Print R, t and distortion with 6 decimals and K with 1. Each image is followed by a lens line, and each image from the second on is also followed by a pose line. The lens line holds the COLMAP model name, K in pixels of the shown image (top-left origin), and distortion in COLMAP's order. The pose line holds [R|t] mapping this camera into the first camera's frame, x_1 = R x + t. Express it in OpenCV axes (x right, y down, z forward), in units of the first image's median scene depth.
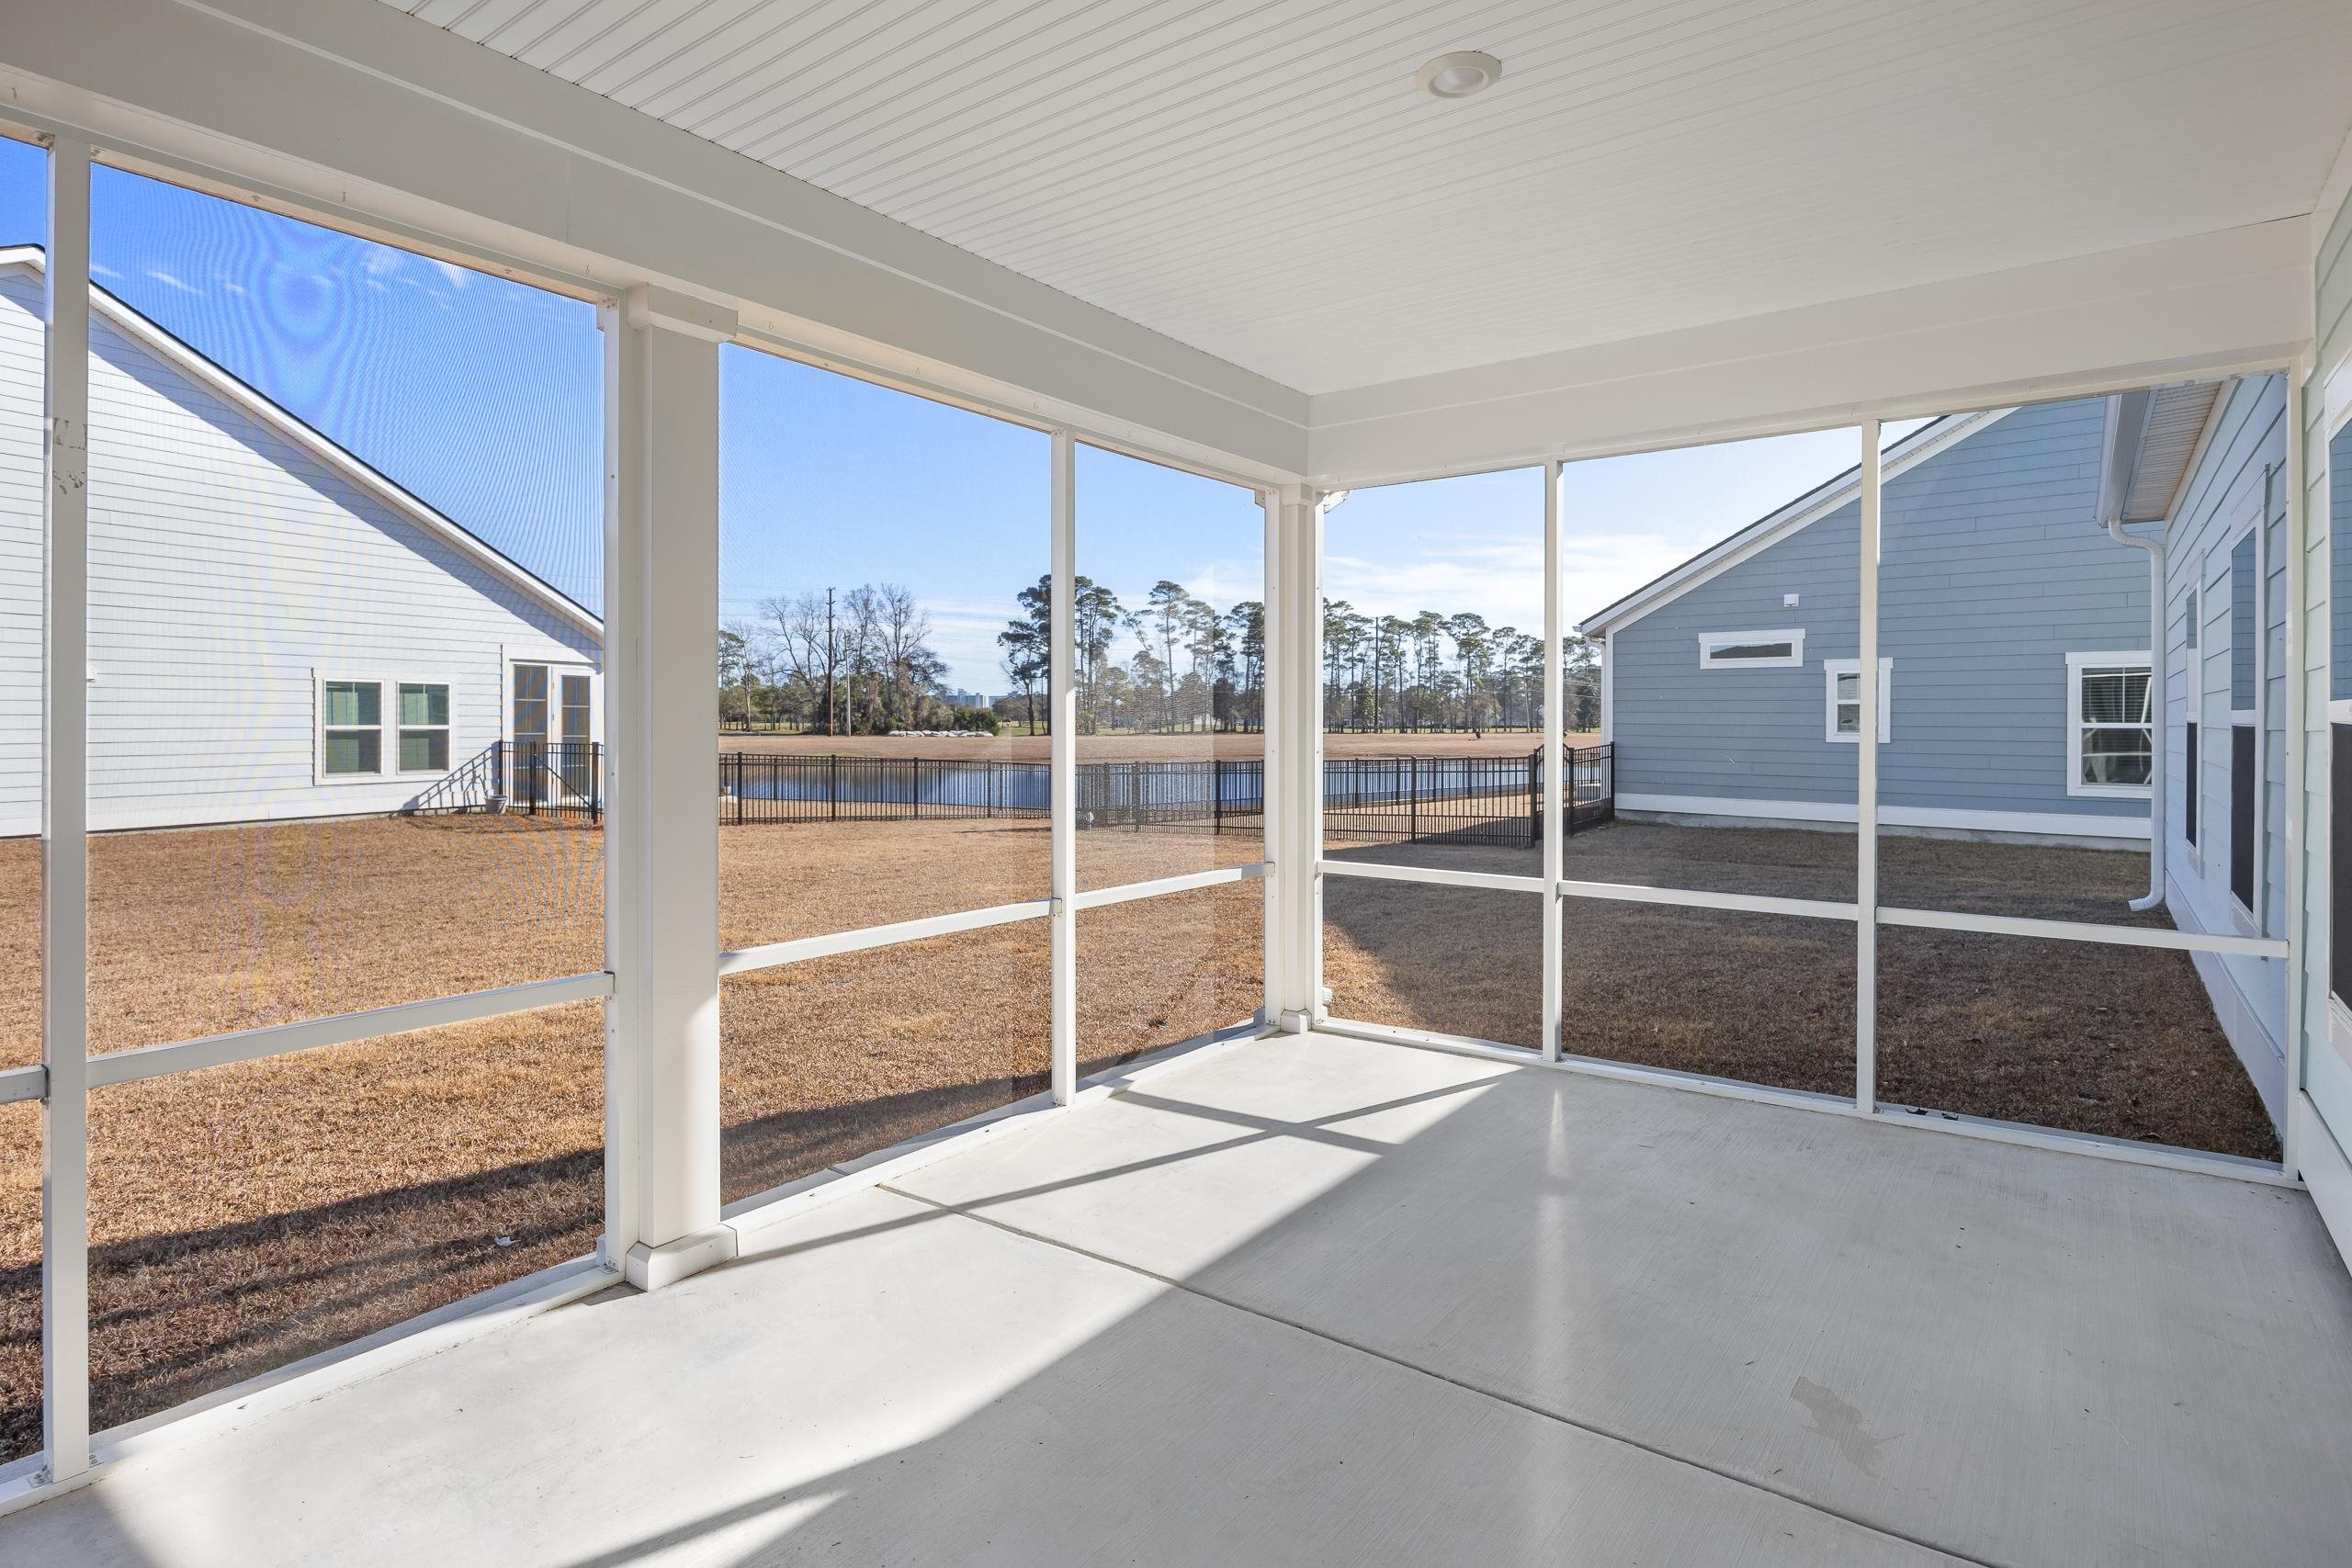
lens RADIAL K [[1210.8, 0, 1179.1], [0, 1210.8, 730.0], [0, 0, 1]] dist [-0.004395, 0.000580]
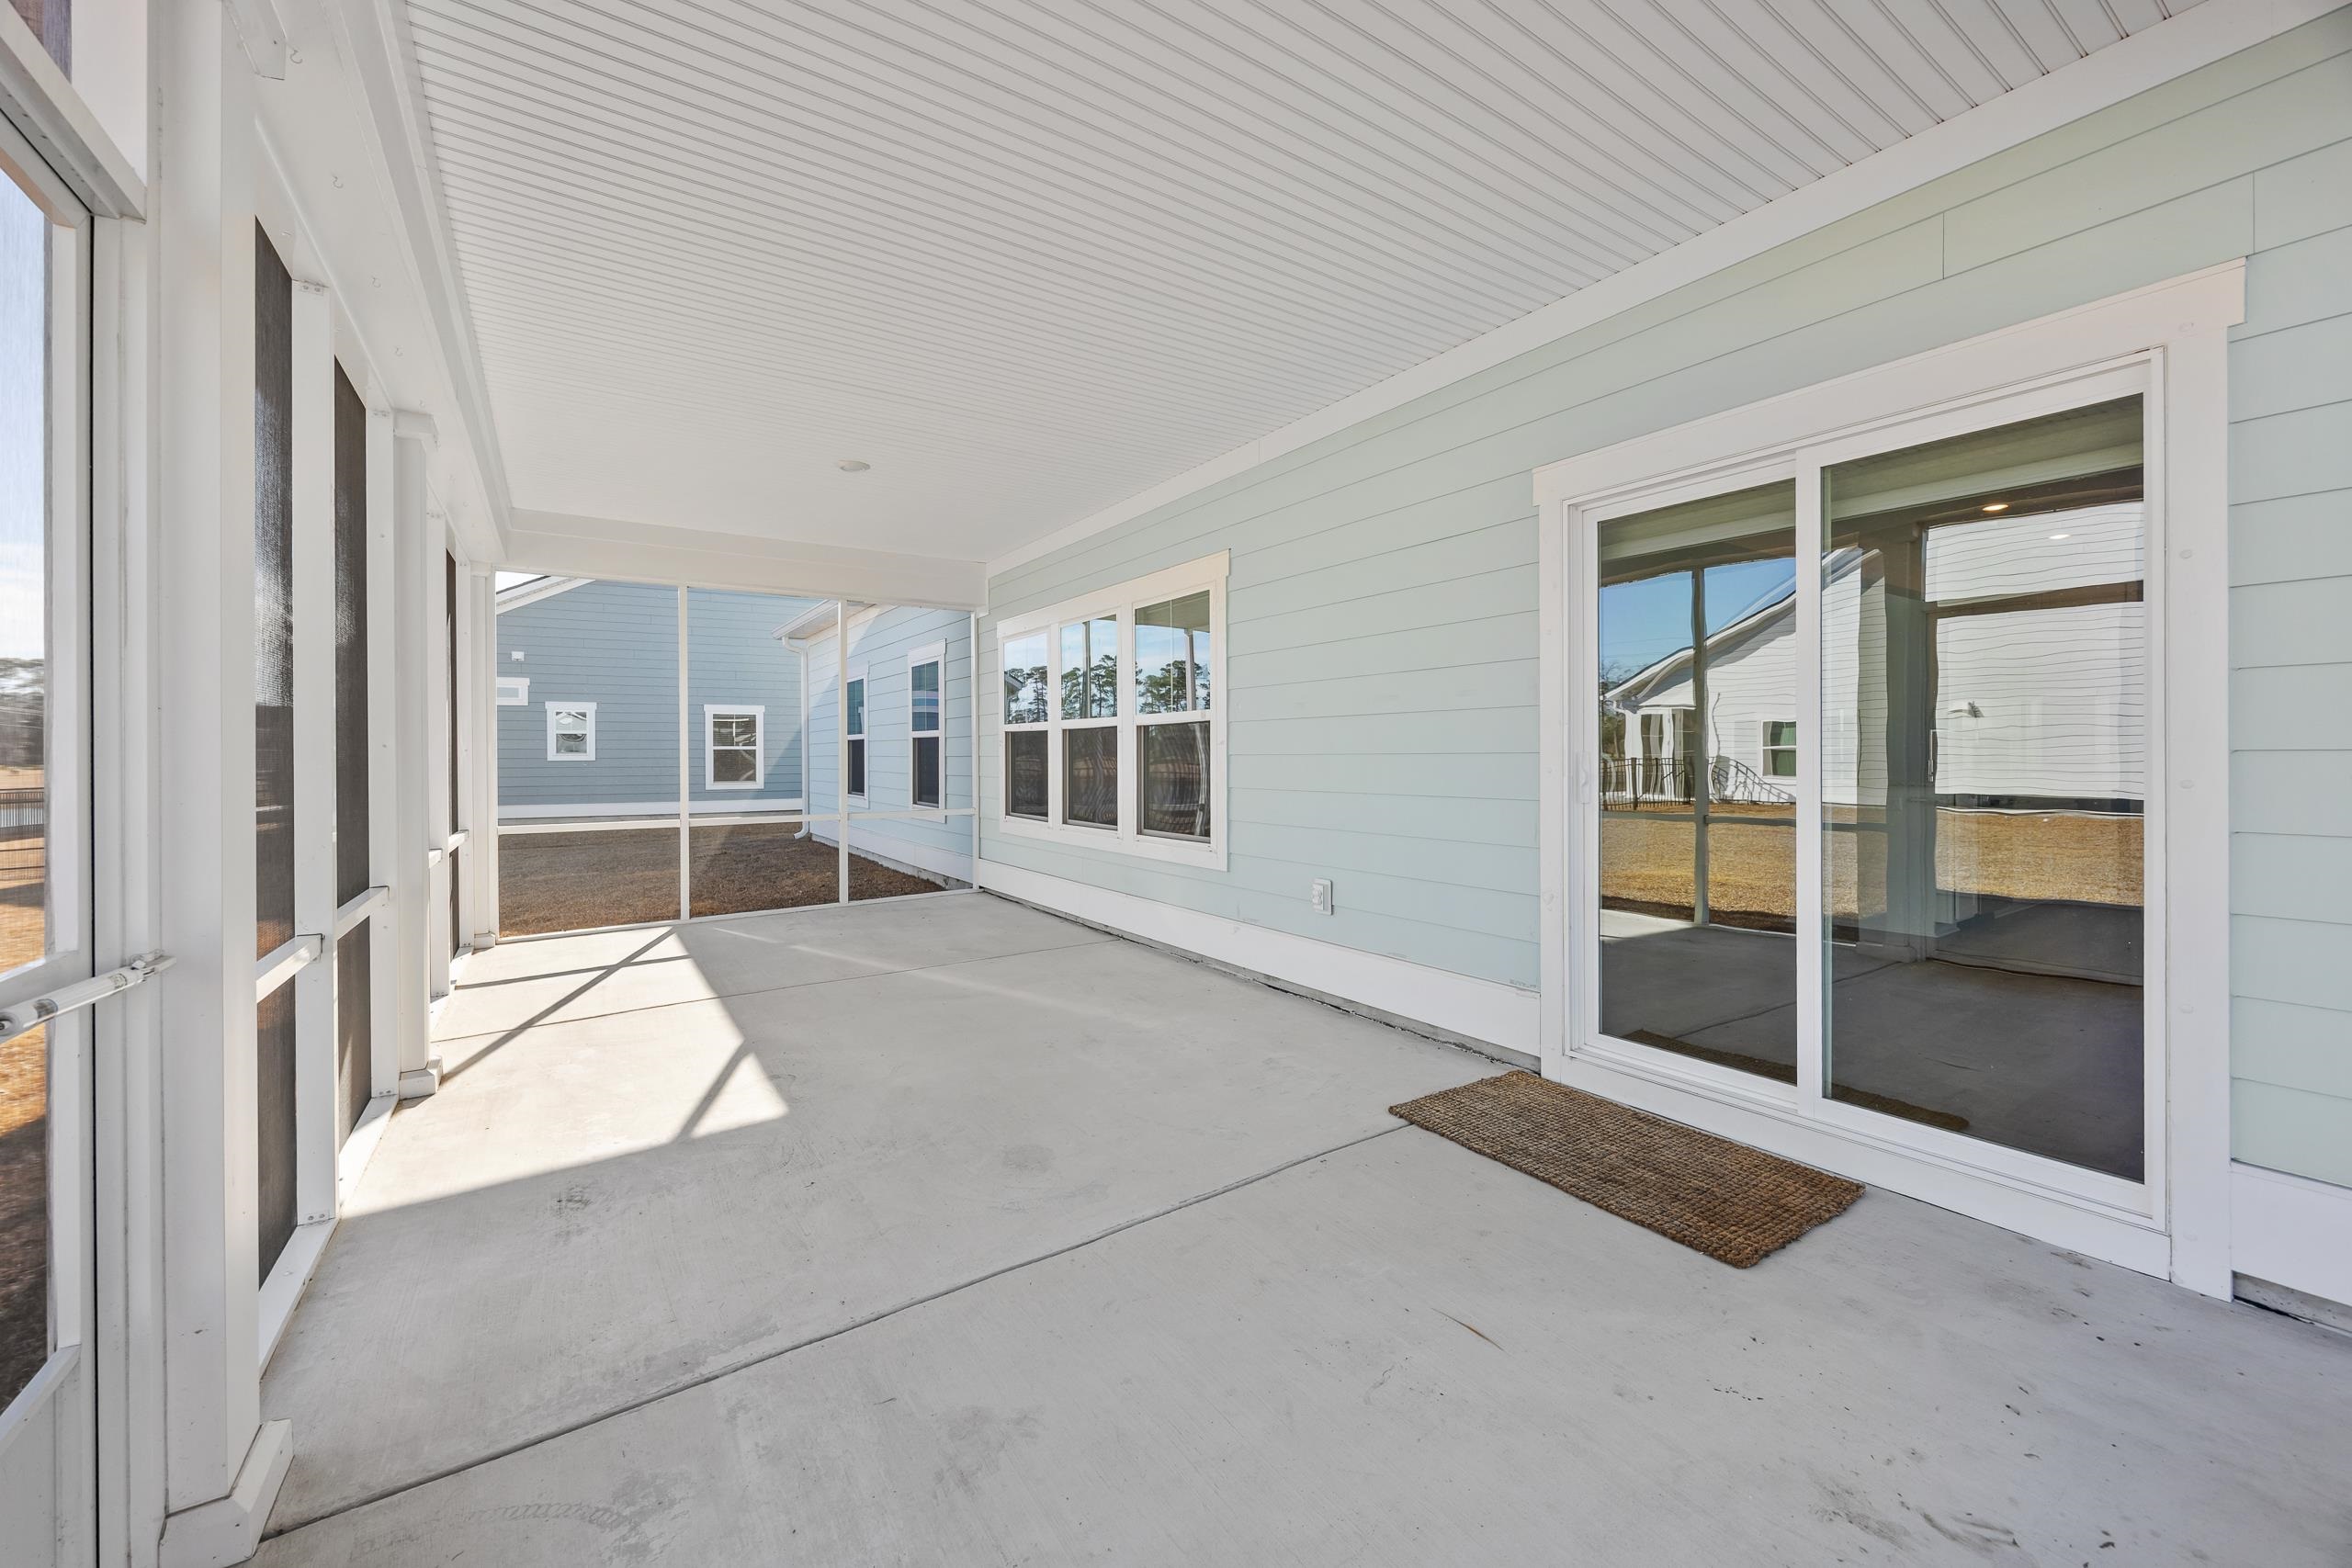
lens RADIAL K [[904.8, 0, 1187.1], [0, 904.8, 763.8], [0, 0, 1]] dist [-0.001021, -0.000206]
pose [[0.332394, -0.014822, 0.943024, -0.227385], [0.011380, 0.999867, 0.011704, 0.011114], [-0.943072, 0.006841, 0.332518, -0.047161]]
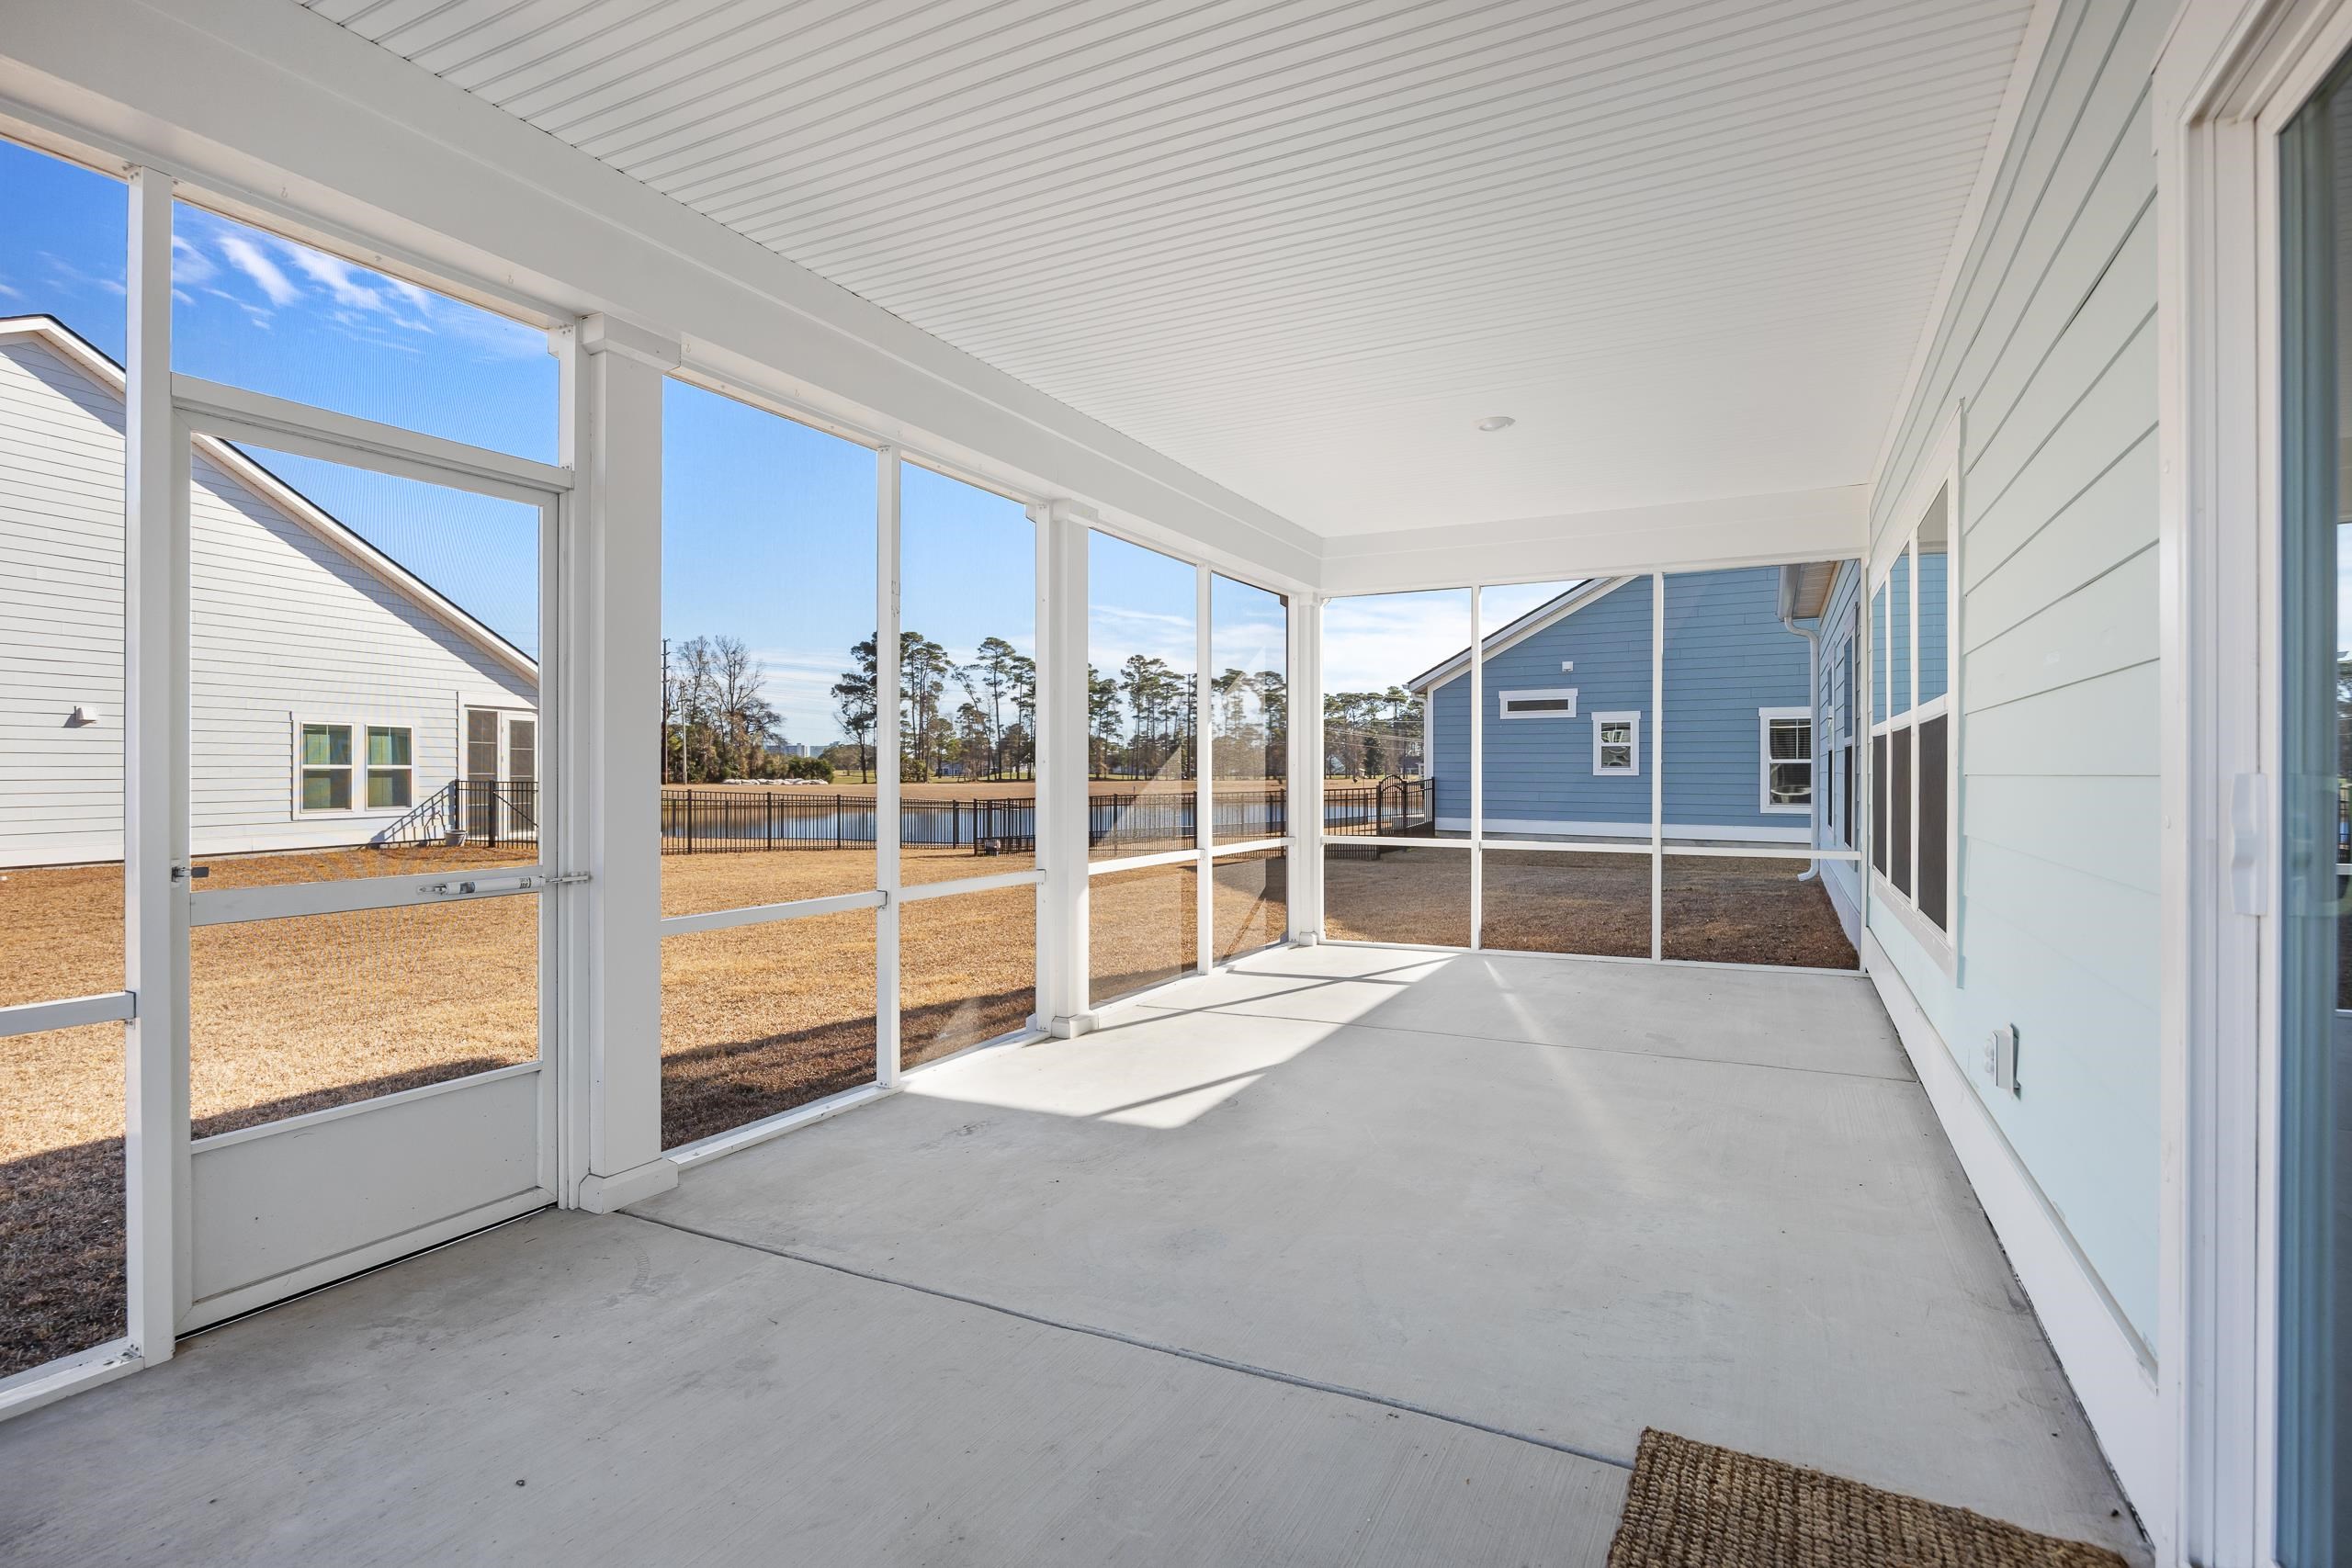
lens RADIAL K [[1121.5, 0, 1187.0], [0, 1121.5, 780.7], [0, 0, 1]] dist [-0.004965, 0.000243]
pose [[0.987155, -0.003382, 0.159731, -0.104091], [0.002911, 0.999991, 0.003179, 0.011855], [-0.159741, -0.002673, 0.987155, -0.142629]]
